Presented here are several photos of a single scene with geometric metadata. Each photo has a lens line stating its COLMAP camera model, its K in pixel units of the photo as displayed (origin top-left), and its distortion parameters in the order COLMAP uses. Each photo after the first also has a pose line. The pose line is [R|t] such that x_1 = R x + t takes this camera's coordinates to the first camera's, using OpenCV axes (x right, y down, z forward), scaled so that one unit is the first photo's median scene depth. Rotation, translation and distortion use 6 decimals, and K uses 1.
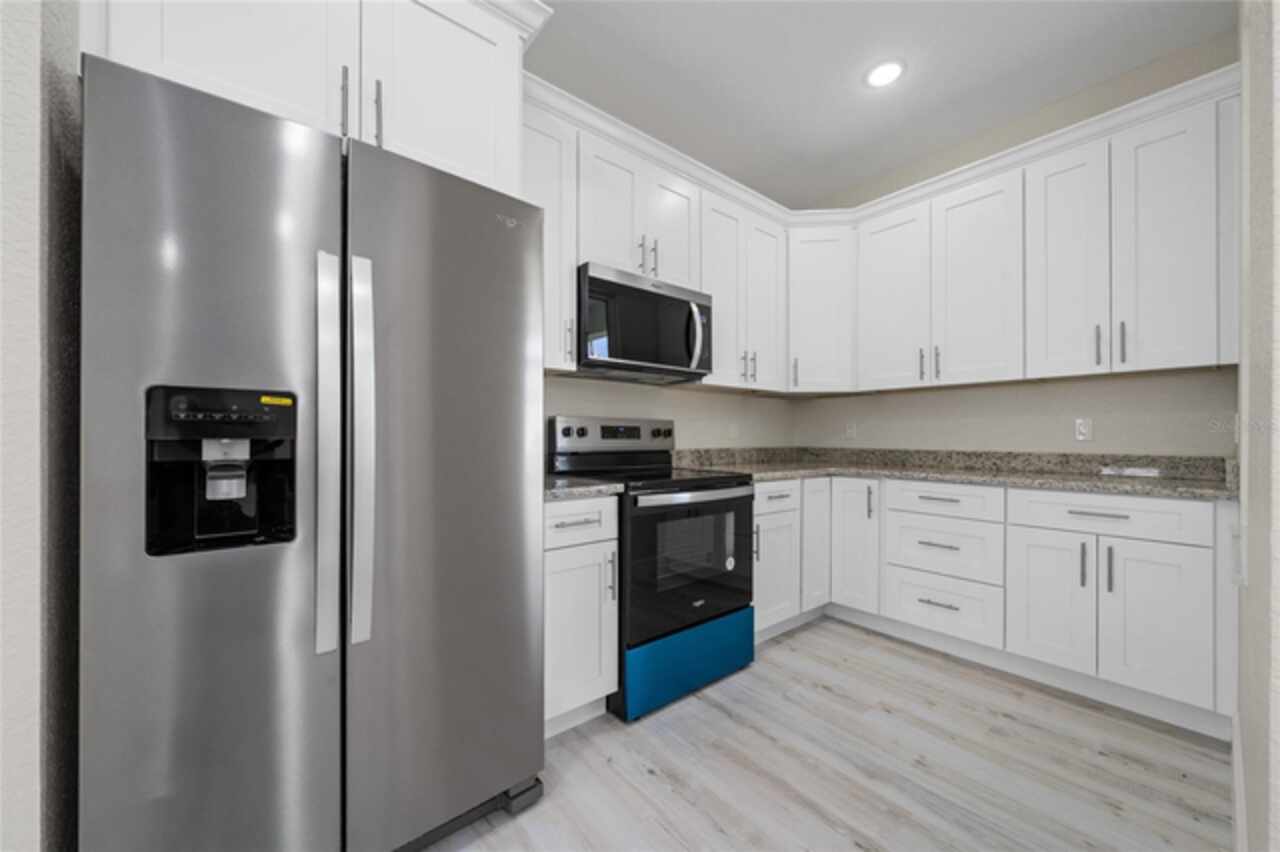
lens RADIAL K [[474.7, 0, 640.7], [0, 474.7, 436.1], [0, 0, 1]] dist [0.002901, 0.000152]
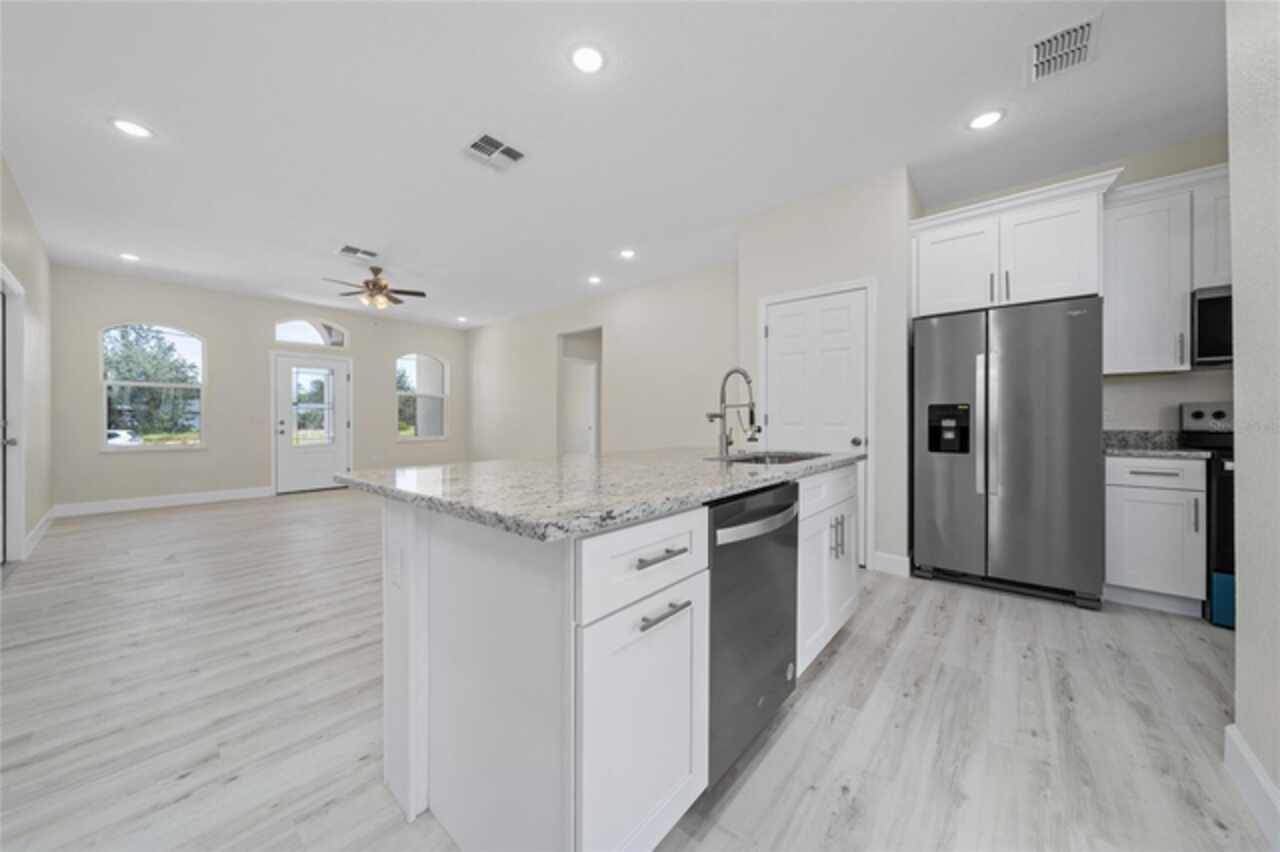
lens RADIAL K [[440.8, 0, 641.4], [0, 440.8, 425.7], [0, 0, 1]] dist [-0.002917, -0.000254]
pose [[0.180292, 0.003380, -0.983607, 1.218485], [-0.000758, 0.999994, 0.003297, 0.027922], [0.983613, 0.000151, 0.180294, -1.147197]]
